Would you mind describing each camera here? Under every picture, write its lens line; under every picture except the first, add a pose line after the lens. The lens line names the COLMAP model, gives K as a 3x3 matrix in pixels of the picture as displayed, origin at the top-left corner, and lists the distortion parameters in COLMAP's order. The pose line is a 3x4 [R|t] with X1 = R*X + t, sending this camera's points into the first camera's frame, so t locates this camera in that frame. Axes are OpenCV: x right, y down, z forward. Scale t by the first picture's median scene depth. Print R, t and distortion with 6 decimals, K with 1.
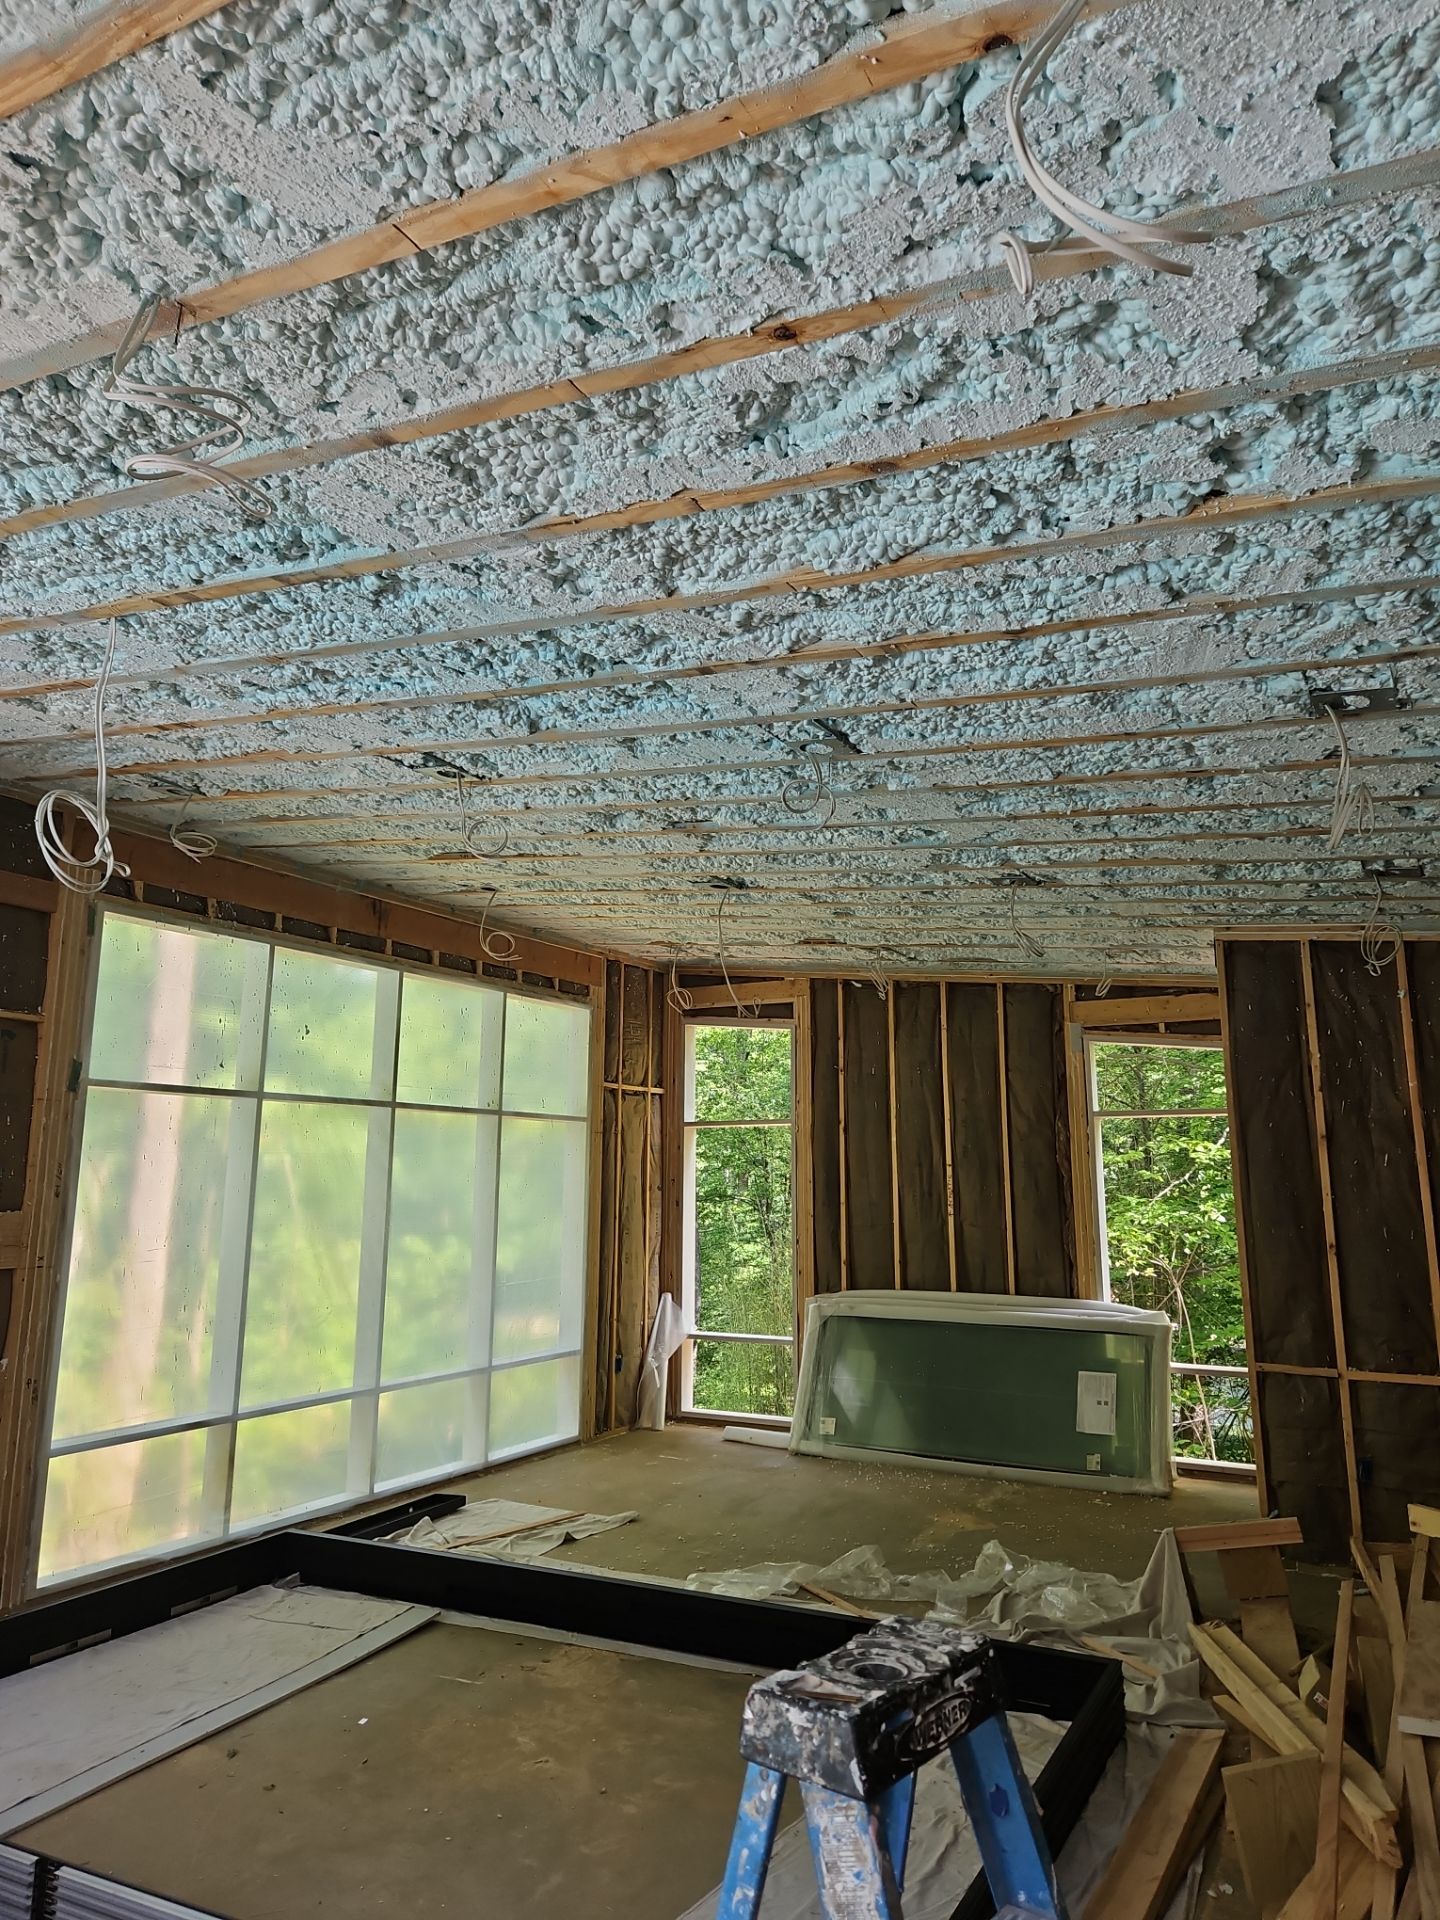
lens RADIAL K [[1273.9, 0, 742.7], [0, 1273.9, 949.0], [0, 0, 1]] dist [0.074038, -0.060744]
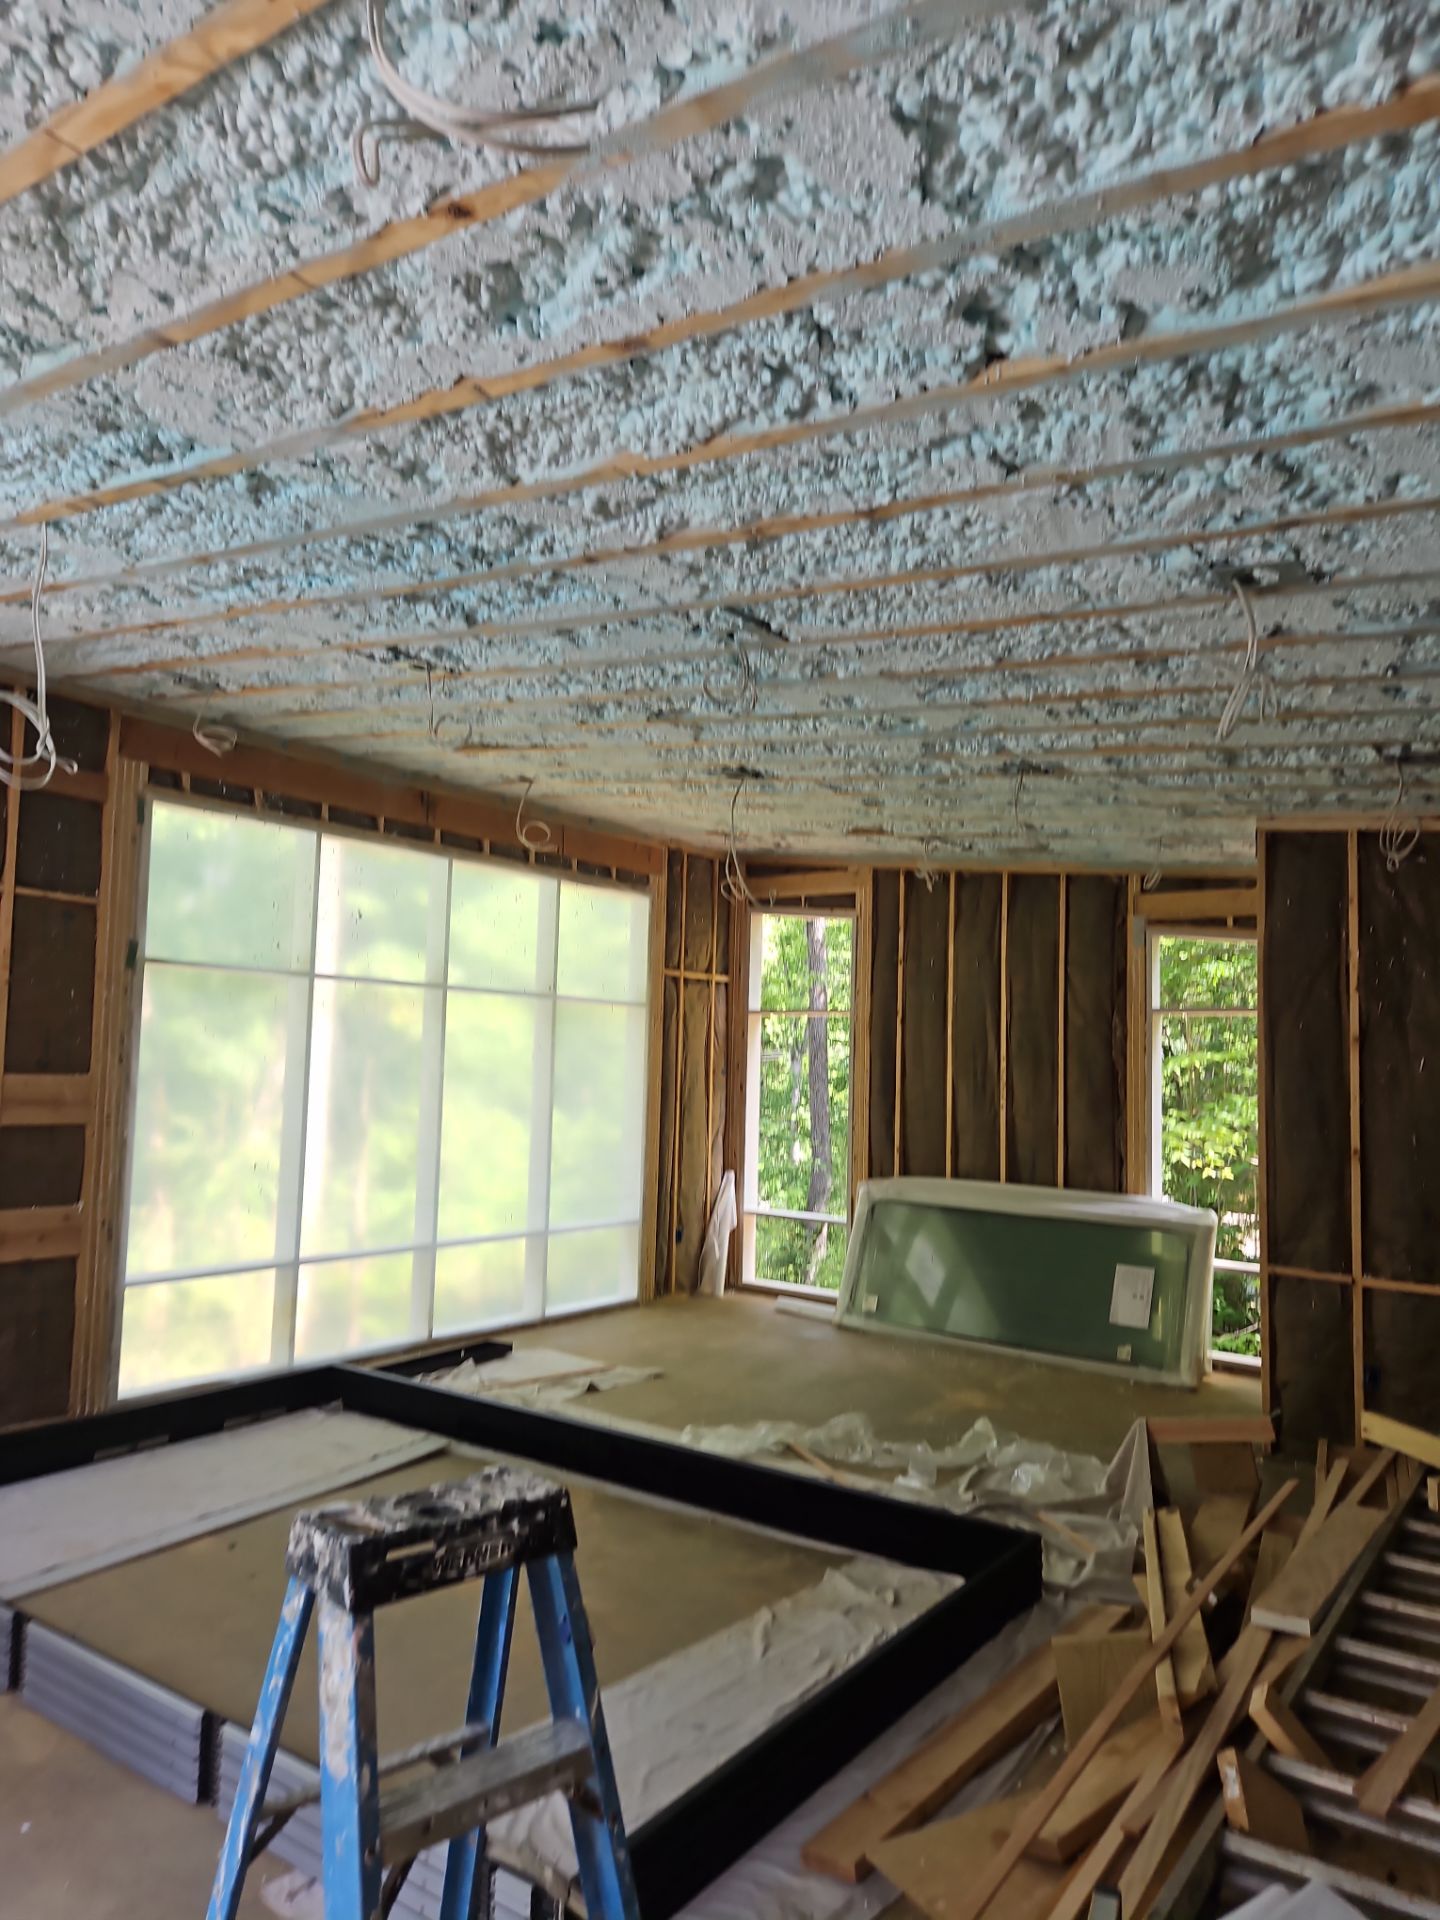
lens RADIAL K [[1273.9, 0, 718.5], [0, 1273.9, 986.8], [0, 0, 1]] dist [0.074038, -0.060744]
pose [[0.988867, 0.019780, -0.147484, 0.151238], [-0.002157, 0.992928, 0.118703, -0.005602], [0.148789, -0.117063, 0.981916, 0.000332]]
